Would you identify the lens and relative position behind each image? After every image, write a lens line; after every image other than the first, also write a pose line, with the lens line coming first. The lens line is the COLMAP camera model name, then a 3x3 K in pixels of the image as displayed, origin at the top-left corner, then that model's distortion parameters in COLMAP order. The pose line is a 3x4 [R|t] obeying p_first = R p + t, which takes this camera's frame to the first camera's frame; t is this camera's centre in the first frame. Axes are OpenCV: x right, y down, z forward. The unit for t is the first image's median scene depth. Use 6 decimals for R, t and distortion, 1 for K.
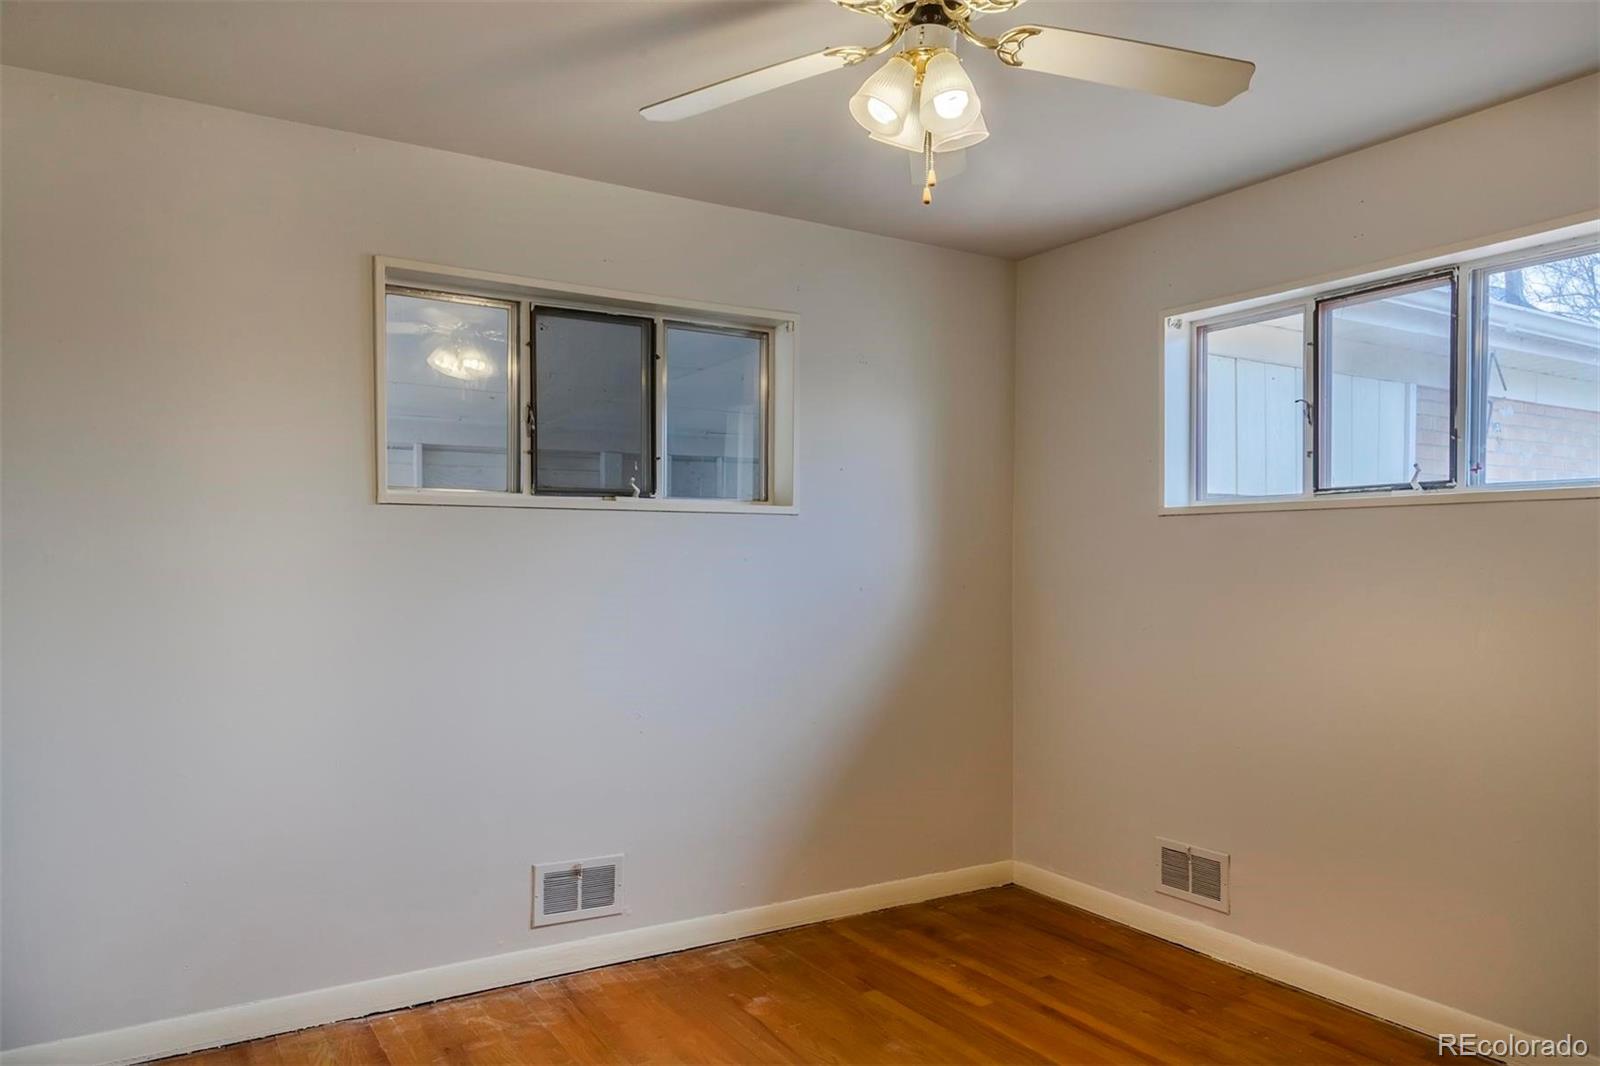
lens RADIAL K [[1090.6, 0, 799.6], [0, 1090.6, 584.2], [0, 0, 1]] dist [-0.001200, -0.000252]
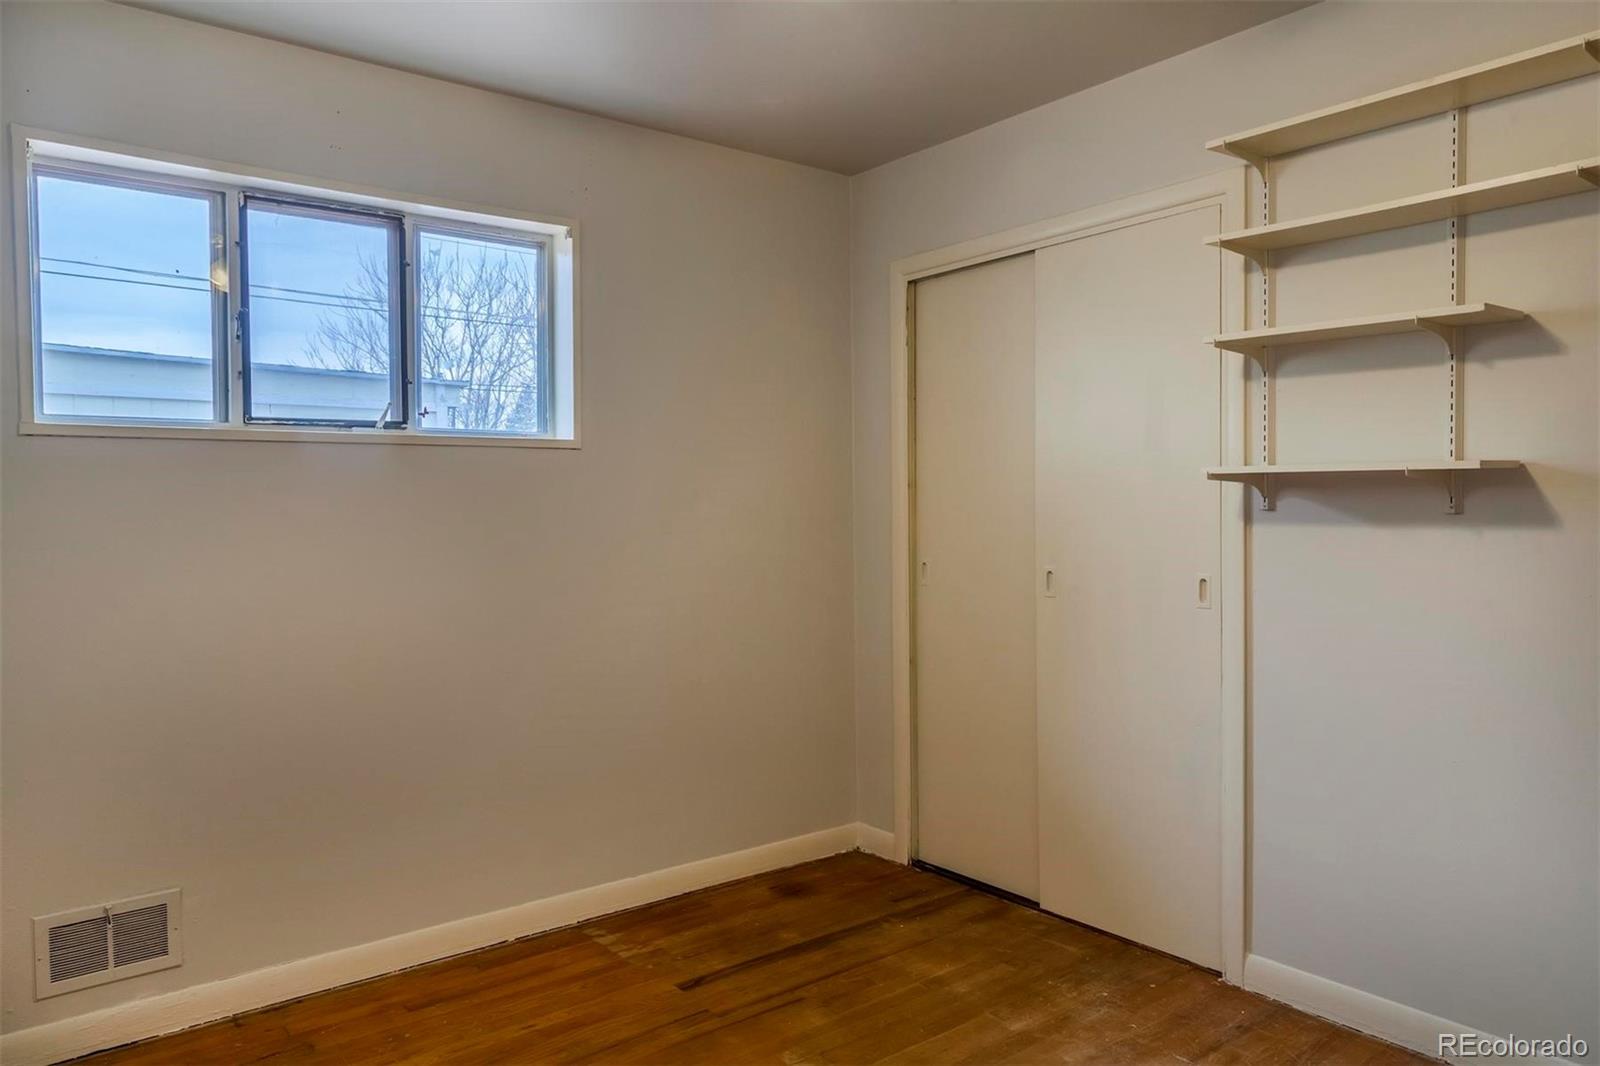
lens RADIAL K [[1097.4, 0, 813.3], [0, 1097.4, 527.7], [0, 0, 1]] dist [-0.000853, -0.000657]
pose [[-0.126082, -0.027855, 0.991629, -0.464507], [0.025571, 0.999182, 0.031318, -0.017797], [-0.991690, 0.029306, -0.125266, 0.726500]]
